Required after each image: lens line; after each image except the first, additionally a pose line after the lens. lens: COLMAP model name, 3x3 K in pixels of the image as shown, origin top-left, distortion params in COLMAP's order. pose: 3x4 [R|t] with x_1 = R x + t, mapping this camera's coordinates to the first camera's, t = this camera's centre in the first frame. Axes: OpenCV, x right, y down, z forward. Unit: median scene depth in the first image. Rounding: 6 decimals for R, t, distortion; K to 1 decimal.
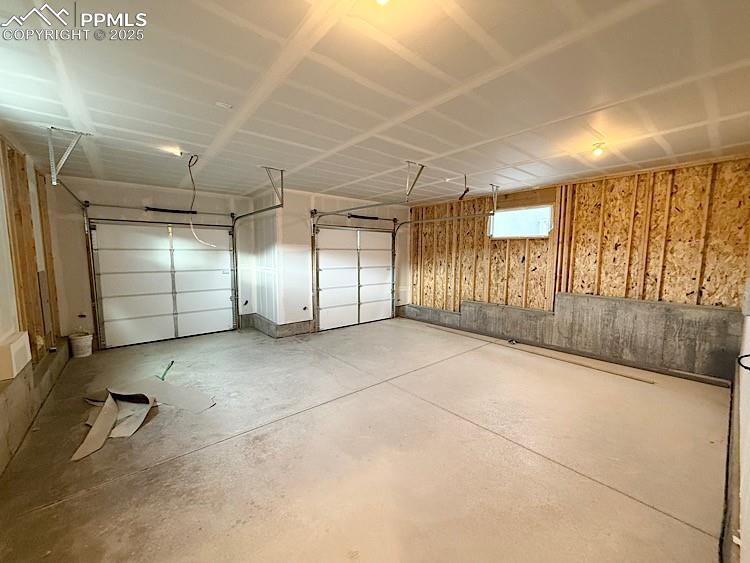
lens RADIAL K [[298.7, 0, 372.3], [0, 298.7, 282.4], [0, 0, 1]] dist [-0.000348, 0.000219]
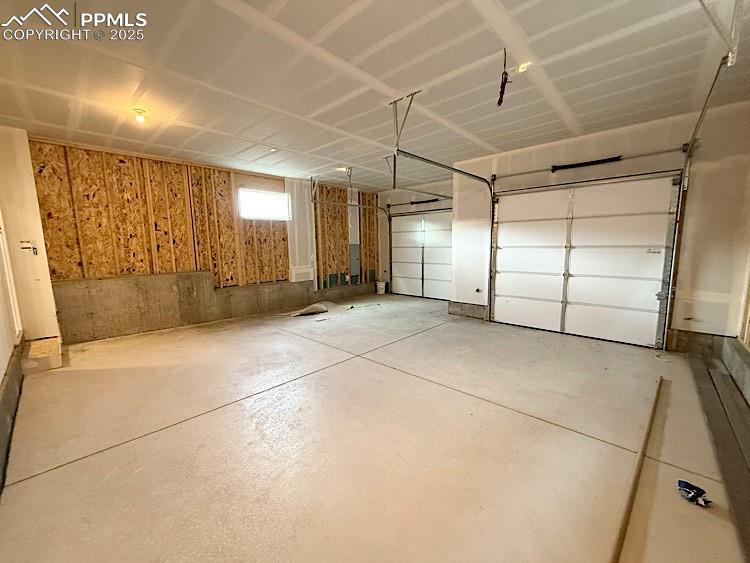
lens RADIAL K [[298.7, 0, 372.3], [0, 298.7, 282.0], [0, 0, 1]] dist [-0.000348, 0.000219]
pose [[0.131301, 0.122644, -0.983727, 0.615163], [-0.083287, 0.990174, 0.112332, -0.012234], [0.987838, 0.067183, 0.140226, 0.562624]]
